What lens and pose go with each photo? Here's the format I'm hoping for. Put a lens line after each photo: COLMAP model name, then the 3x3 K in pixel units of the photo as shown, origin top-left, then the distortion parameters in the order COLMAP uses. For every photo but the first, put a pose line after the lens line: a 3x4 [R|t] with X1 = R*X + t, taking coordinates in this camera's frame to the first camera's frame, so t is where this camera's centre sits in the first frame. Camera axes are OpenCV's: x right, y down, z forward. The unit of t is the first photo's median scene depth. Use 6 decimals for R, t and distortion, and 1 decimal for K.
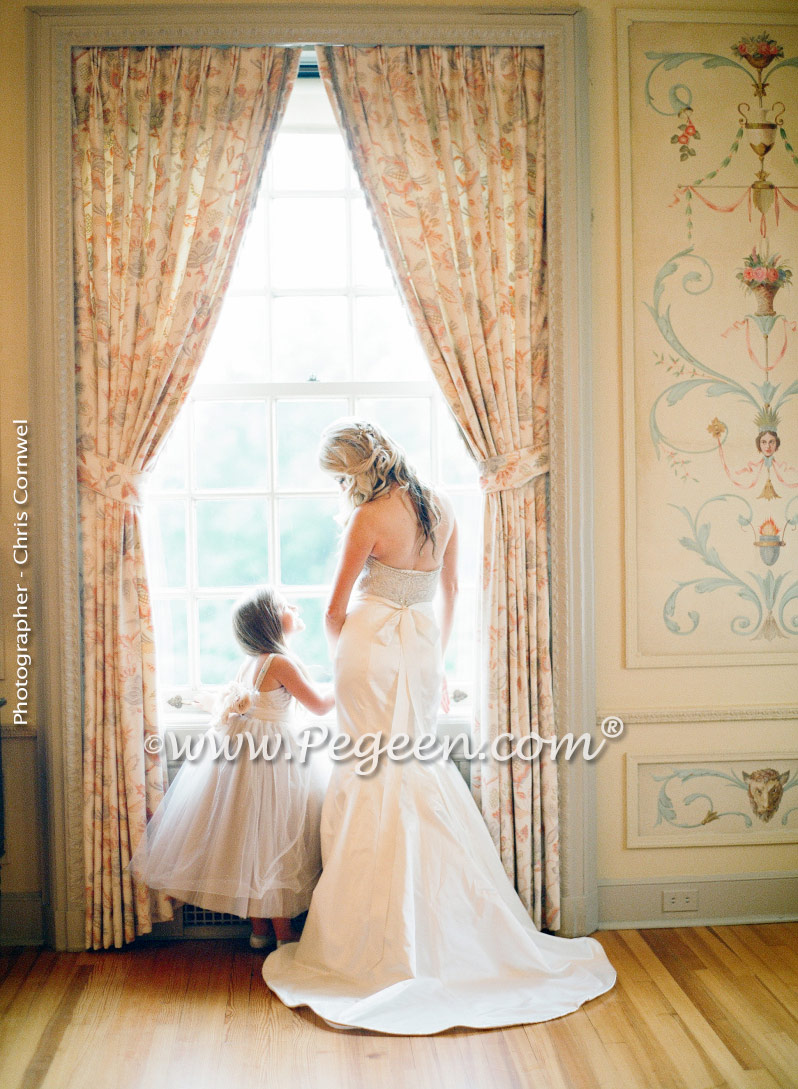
lens RADIAL K [[1620.1, 0, 394.4], [0, 1620.1, 551.3], [0, 0, 1]] dist [-0.173505, 0.000000]
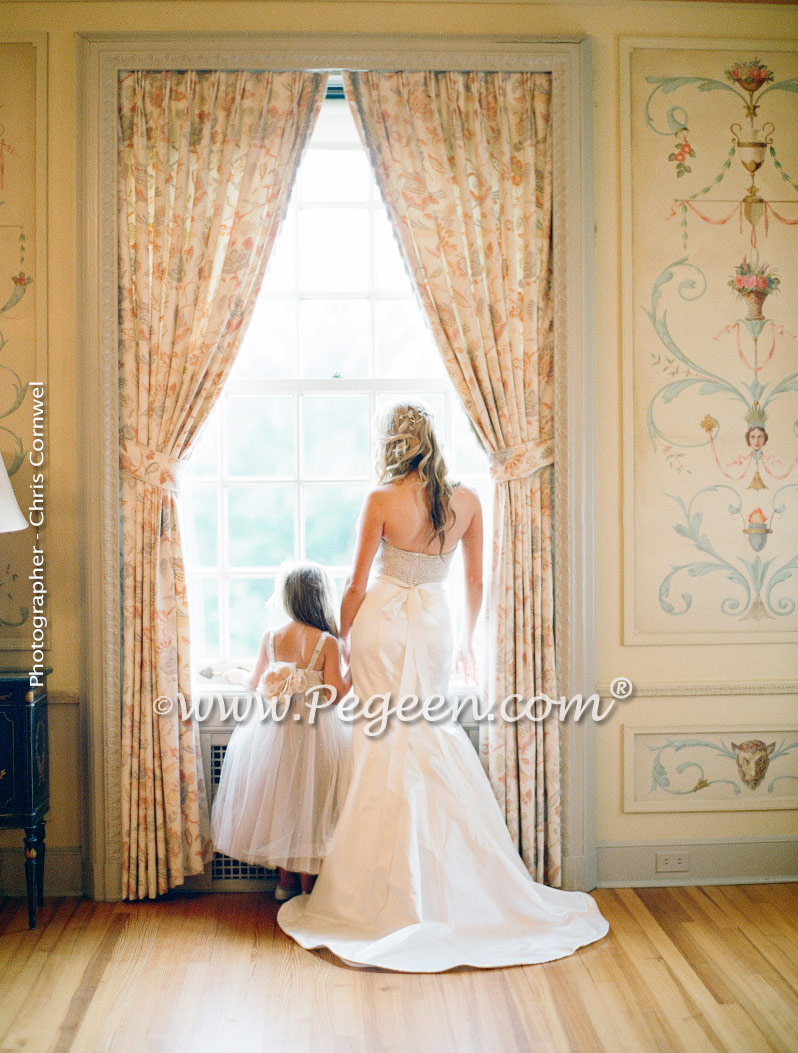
lens RADIAL K [[1672.1, 0, 405.2], [0, 1672.1, 496.5], [0, 0, 1]] dist [-0.192694, 0.000000]
pose [[0.999932, 0.008439, -0.008009, 0.005353], [-0.008636, 0.999653, -0.024897, 0.001872], [0.007796, 0.024964, 0.999658, -0.122262]]
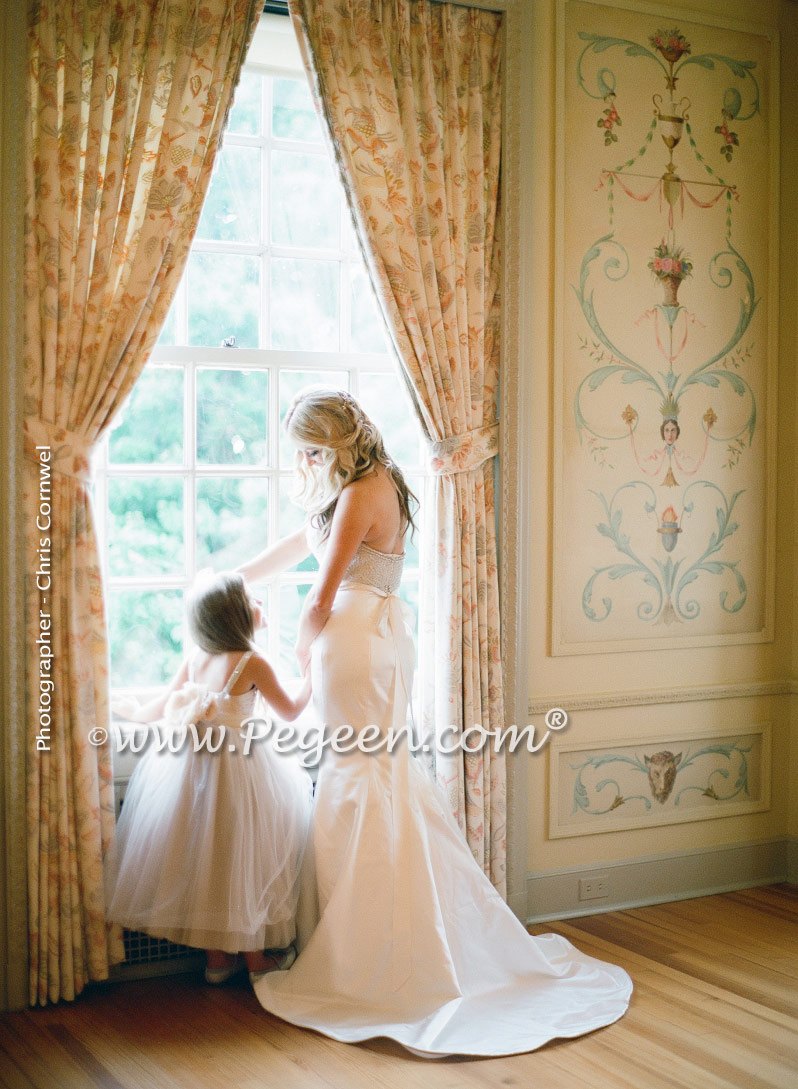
lens RADIAL K [[1620.1, 0, 400.5], [0, 1620.1, 554.7], [0, 0, 1]] dist [-0.173505, 0.000000]
pose [[0.898982, -0.001034, 0.437984, -0.382102], [-0.004566, 0.999921, 0.011733, -0.000510], [-0.437962, -0.012547, 0.898906, 0.160461]]
